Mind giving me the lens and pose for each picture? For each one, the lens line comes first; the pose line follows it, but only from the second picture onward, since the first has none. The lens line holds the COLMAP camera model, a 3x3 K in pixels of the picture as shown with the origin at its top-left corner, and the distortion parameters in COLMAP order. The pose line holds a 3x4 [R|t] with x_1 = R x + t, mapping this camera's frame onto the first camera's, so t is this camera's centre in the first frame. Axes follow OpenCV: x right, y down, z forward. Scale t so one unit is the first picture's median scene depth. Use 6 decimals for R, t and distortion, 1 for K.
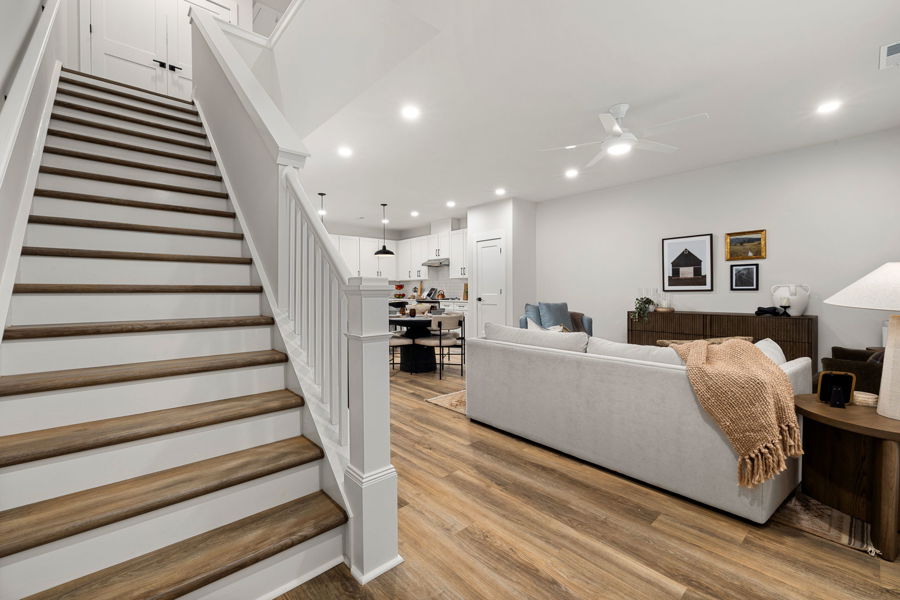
lens RADIAL K [[384.5, 0, 449.1], [0, 384.5, 294.4], [0, 0, 1]] dist [-0.000203, -0.000213]
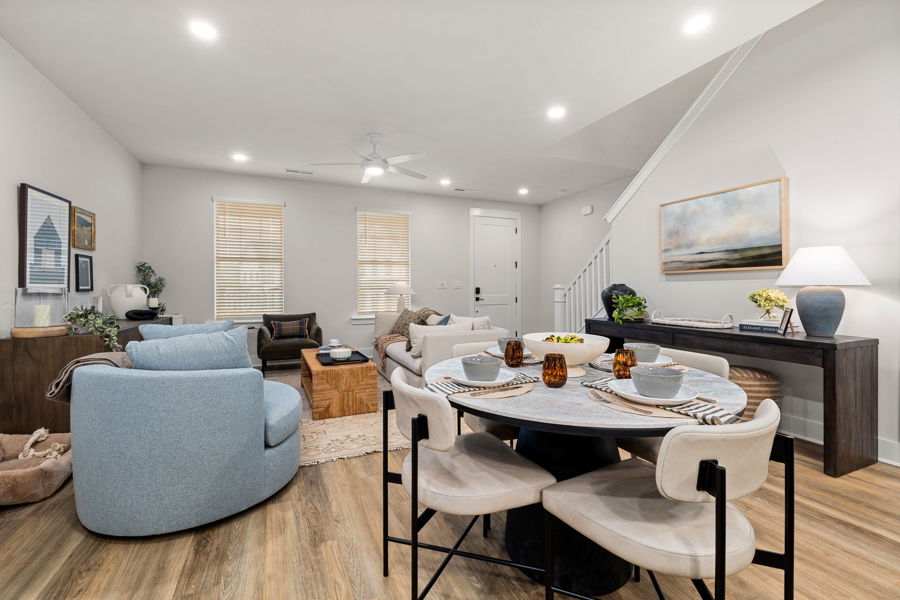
lens RADIAL K [[384.5, 0, 449.1], [0, 384.5, 294.4], [0, 0, 1]] dist [-0.000203, -0.000213]
pose [[-0.950084, -0.001289, 0.311991, -0.095933], [0.006373, 0.999703, 0.023539, -0.015490], [-0.311929, 0.024352, -0.949793, 1.316501]]
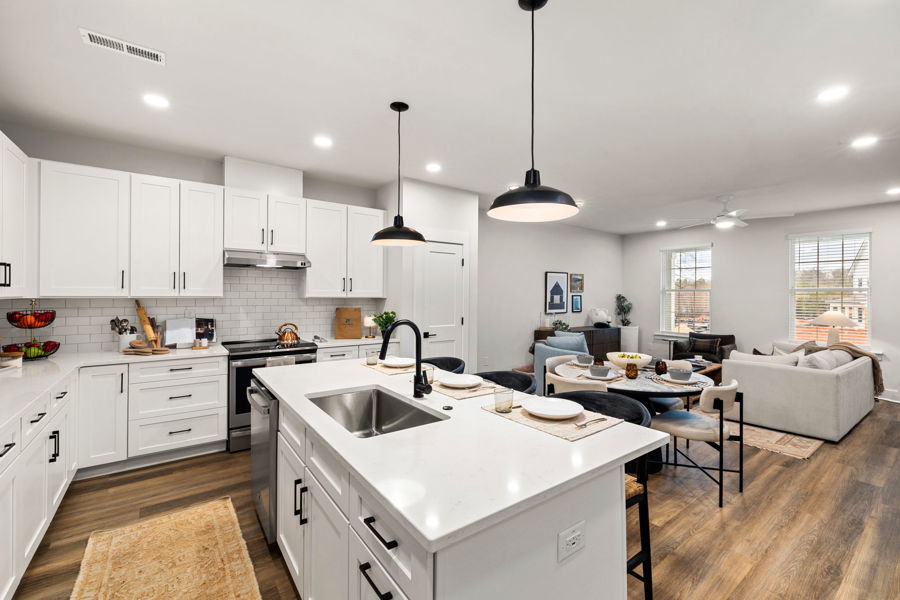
lens RADIAL K [[384.5, 0, 449.1], [0, 384.5, 294.4], [0, 0, 1]] dist [-0.000203, -0.000213]
pose [[0.081159, 0.003772, 0.996694, -0.709570], [0.001157, 0.999992, -0.003879, -0.067822], [-0.996700, 0.001468, 0.081154, 1.234549]]
